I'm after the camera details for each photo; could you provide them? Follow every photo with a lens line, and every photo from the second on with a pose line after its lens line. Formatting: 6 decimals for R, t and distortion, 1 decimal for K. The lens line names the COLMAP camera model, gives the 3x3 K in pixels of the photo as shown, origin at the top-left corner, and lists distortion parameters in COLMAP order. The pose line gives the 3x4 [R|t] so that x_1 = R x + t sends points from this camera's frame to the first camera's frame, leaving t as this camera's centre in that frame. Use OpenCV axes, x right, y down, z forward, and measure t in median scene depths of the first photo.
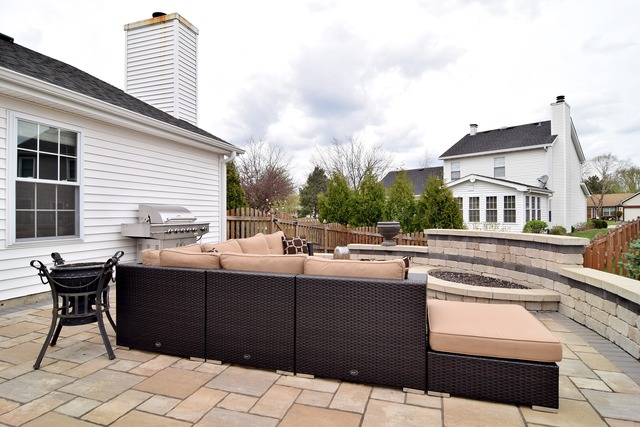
lens RADIAL K [[357.0, 0, 320.0], [0, 357.0, 213.5], [0, 0, 1]] dist [-0.003618, -0.001318]
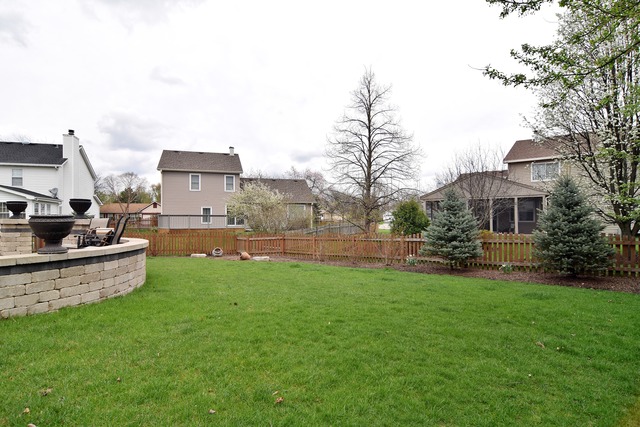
lens RADIAL K [[357.0, 0, 320.0], [0, 357.0, 213.5], [0, 0, 1]] dist [-0.003618, -0.001318]
pose [[0.440707, 0.014594, 0.897533, -0.116101], [0.001129, 0.999858, -0.016812, 0.010346], [-0.897651, 0.008423, 0.440627, -0.438766]]
